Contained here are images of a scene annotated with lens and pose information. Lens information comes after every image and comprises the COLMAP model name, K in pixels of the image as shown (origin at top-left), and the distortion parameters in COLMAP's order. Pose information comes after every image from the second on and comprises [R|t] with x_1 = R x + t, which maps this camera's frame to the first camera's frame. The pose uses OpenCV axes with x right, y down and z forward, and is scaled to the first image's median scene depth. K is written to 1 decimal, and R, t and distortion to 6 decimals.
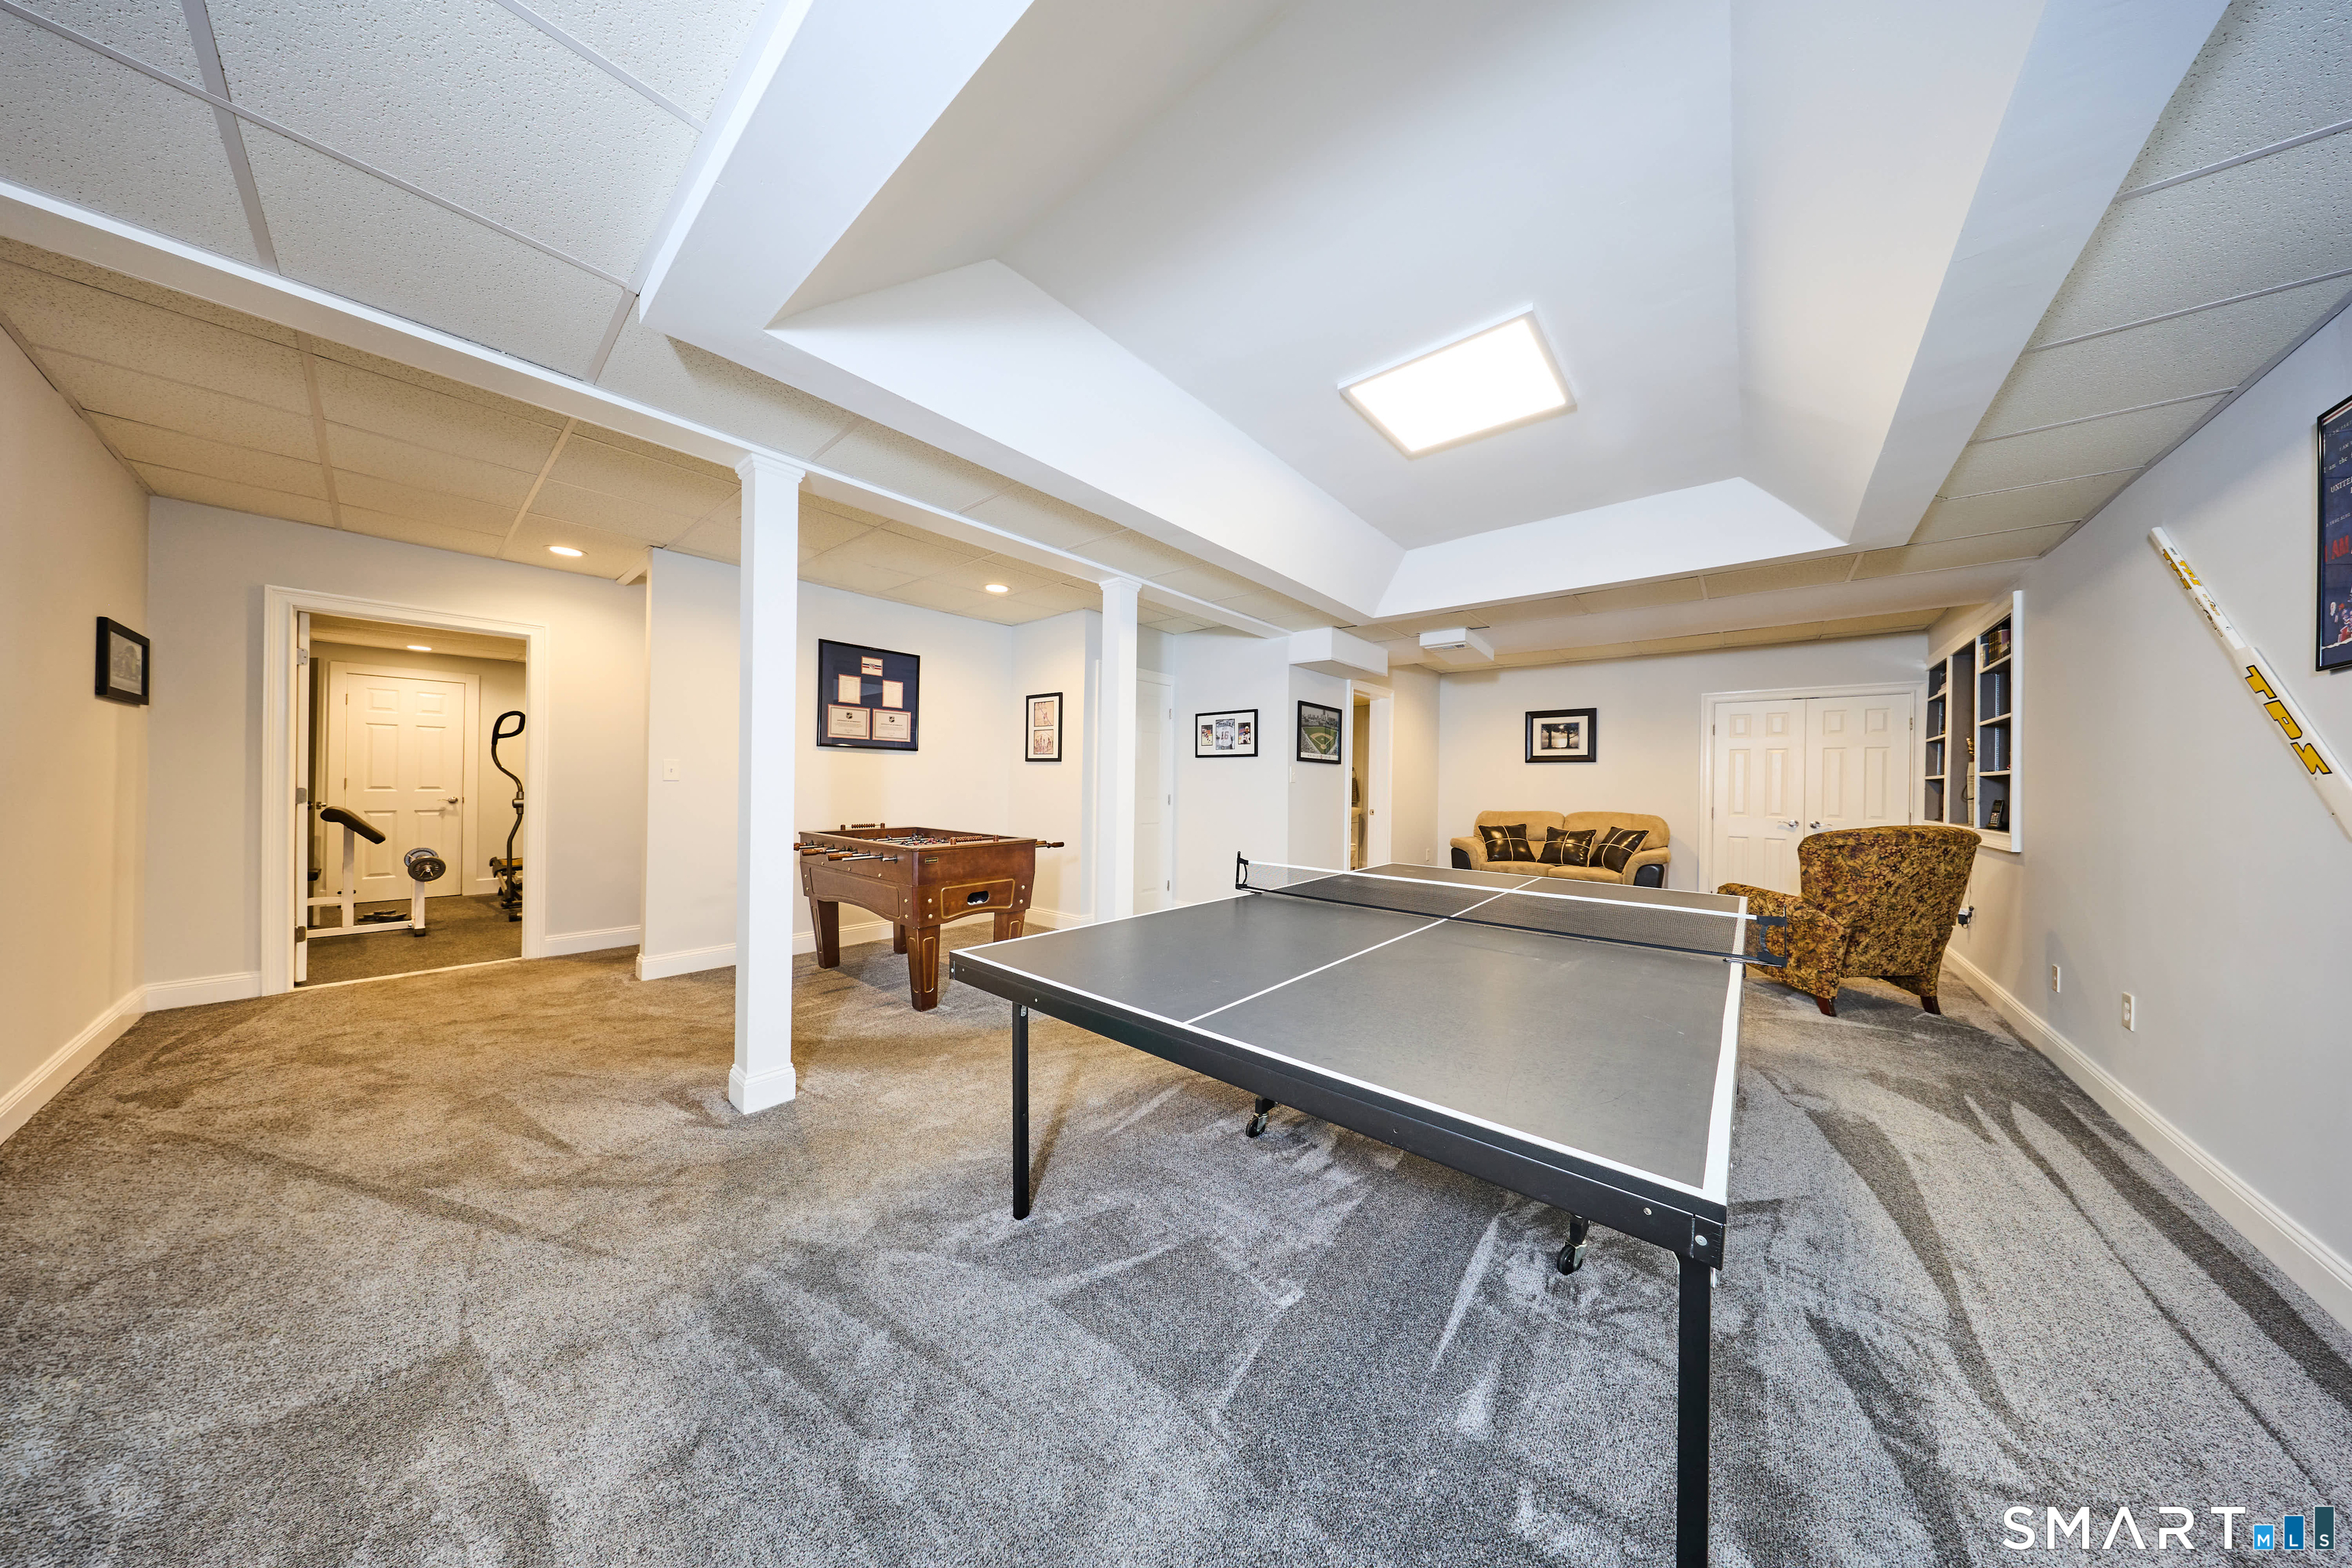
lens RADIAL K [[672.1, 0, 1171.5], [0, 672.1, 783.9], [0, 0, 1]] dist [-0.001604, -0.000008]
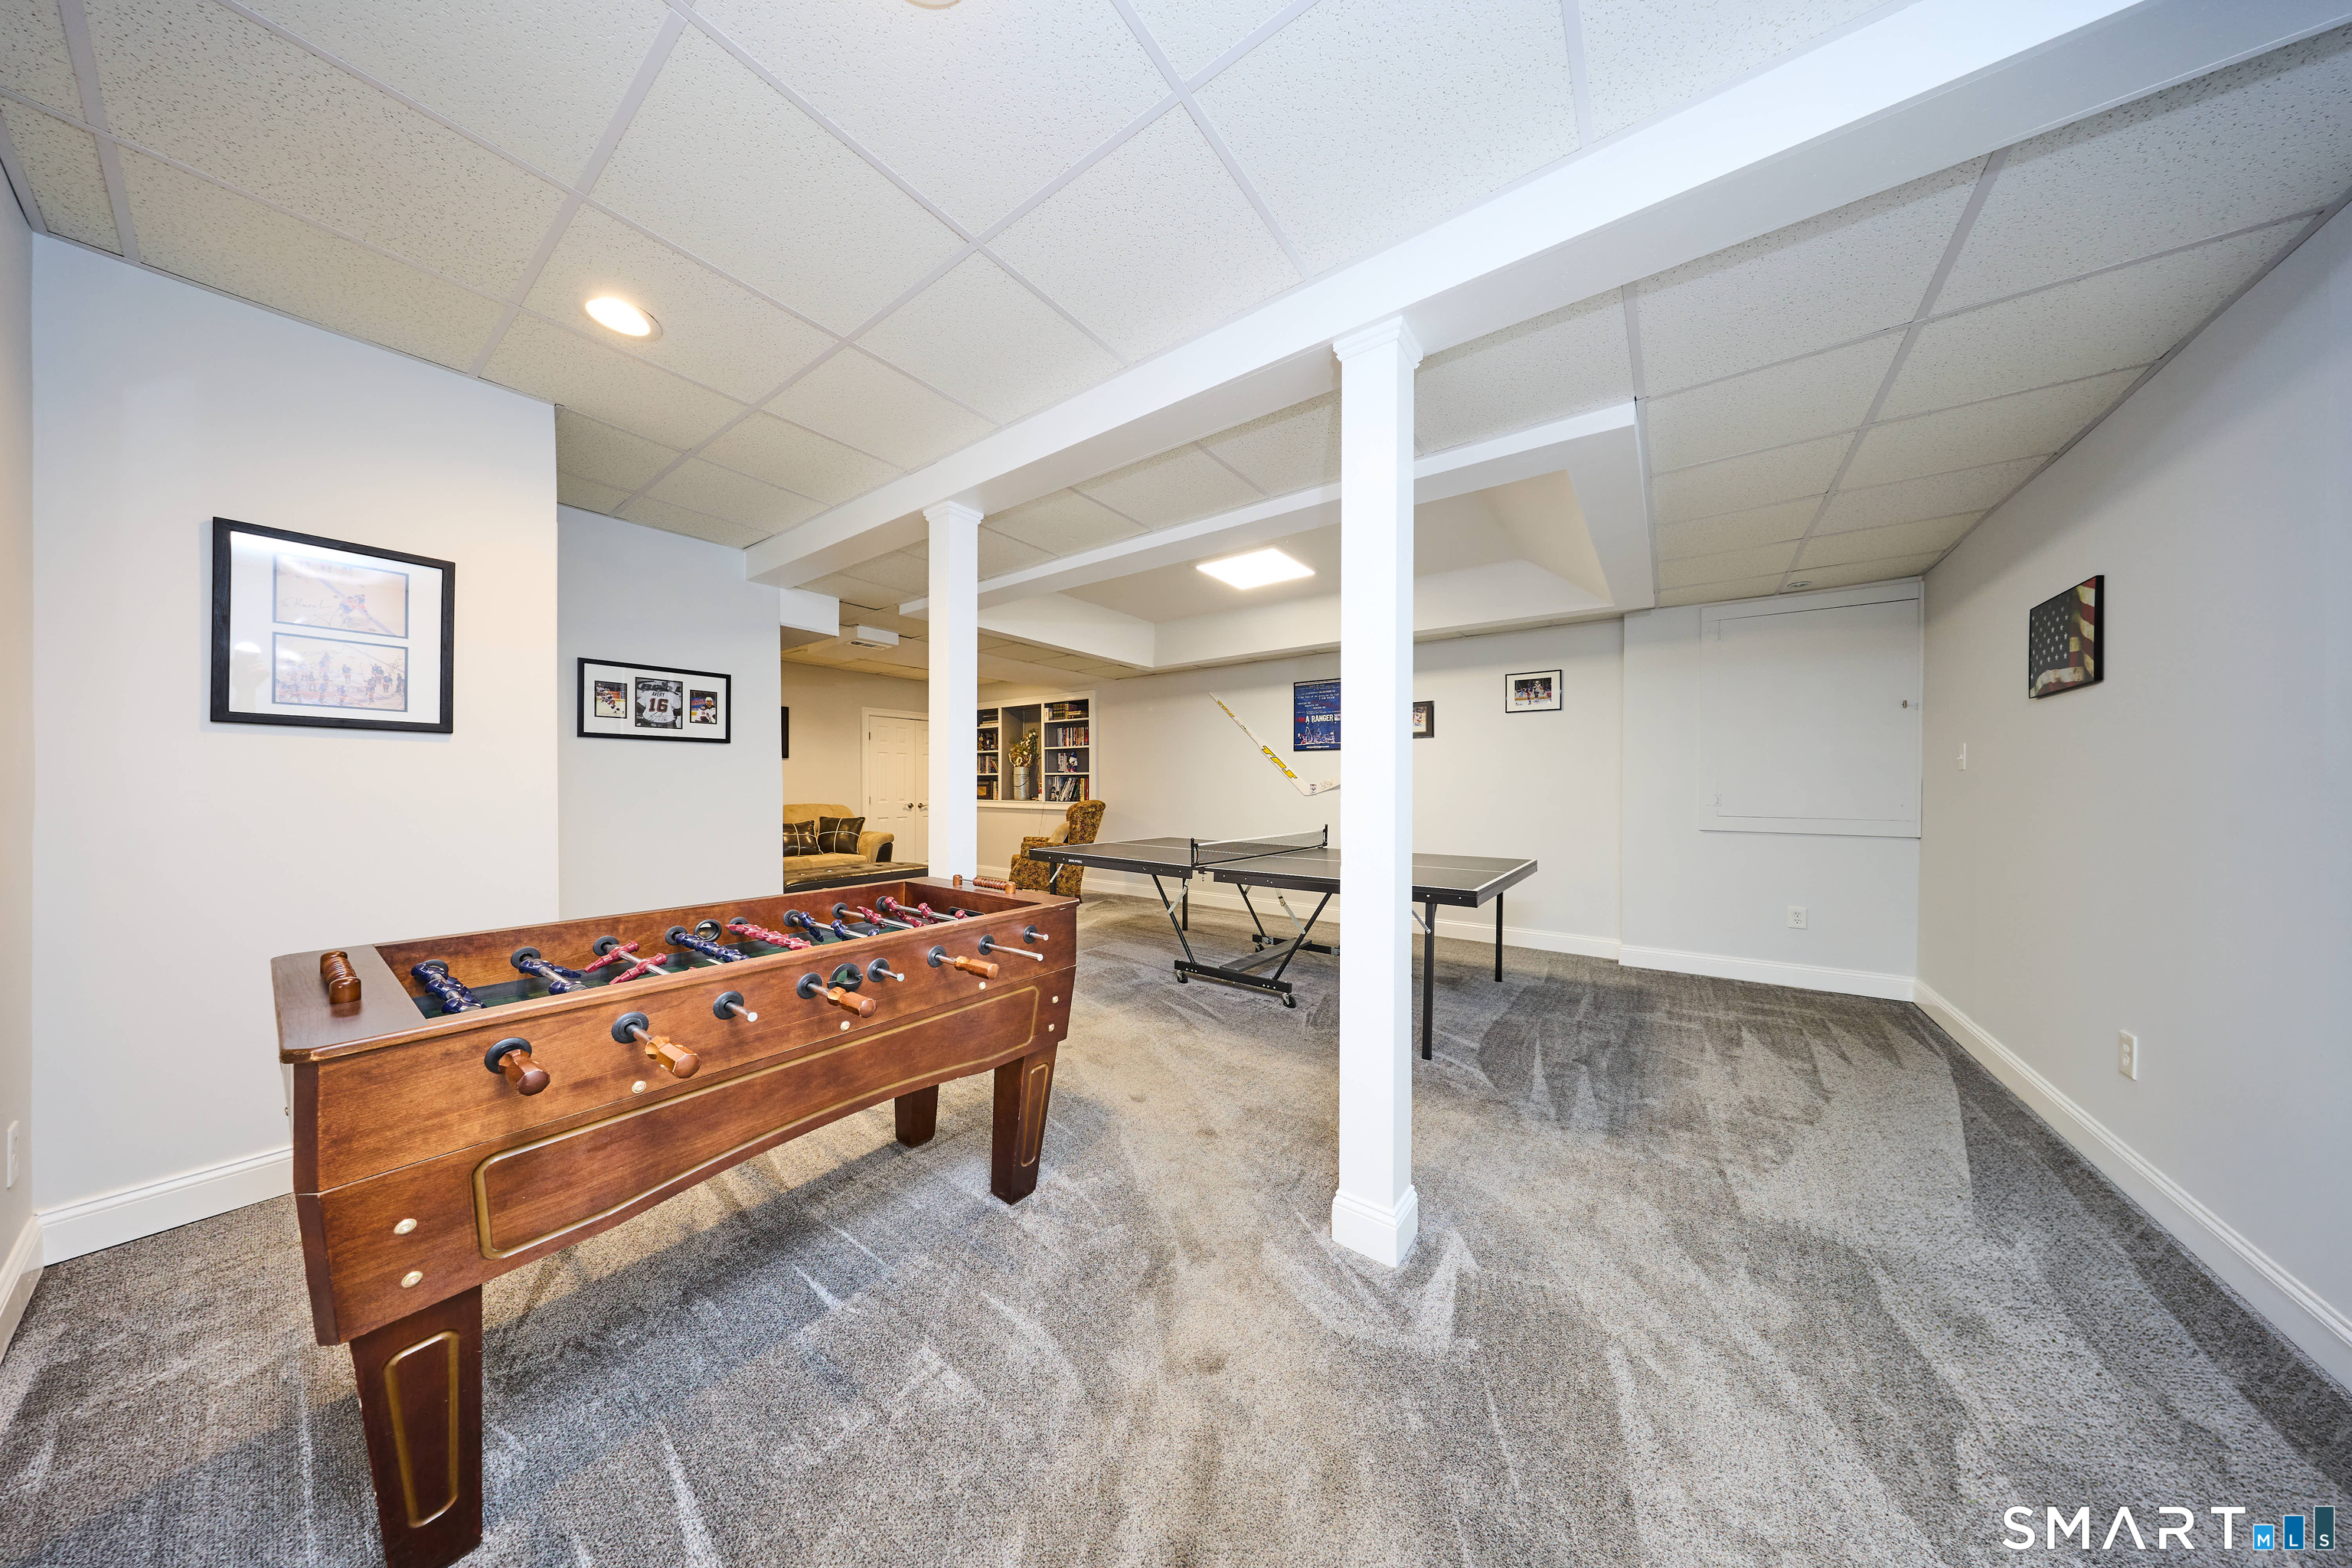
lens RADIAL K [[672.1, 0, 1171.7], [0, 672.1, 783.8], [0, 0, 1]] dist [-0.001604, -0.000008]
pose [[-0.077635, -0.014540, 0.996876, -0.595674], [-0.004018, 0.999890, 0.014271, -0.009996], [-0.996974, -0.002897, -0.077685, 0.583964]]
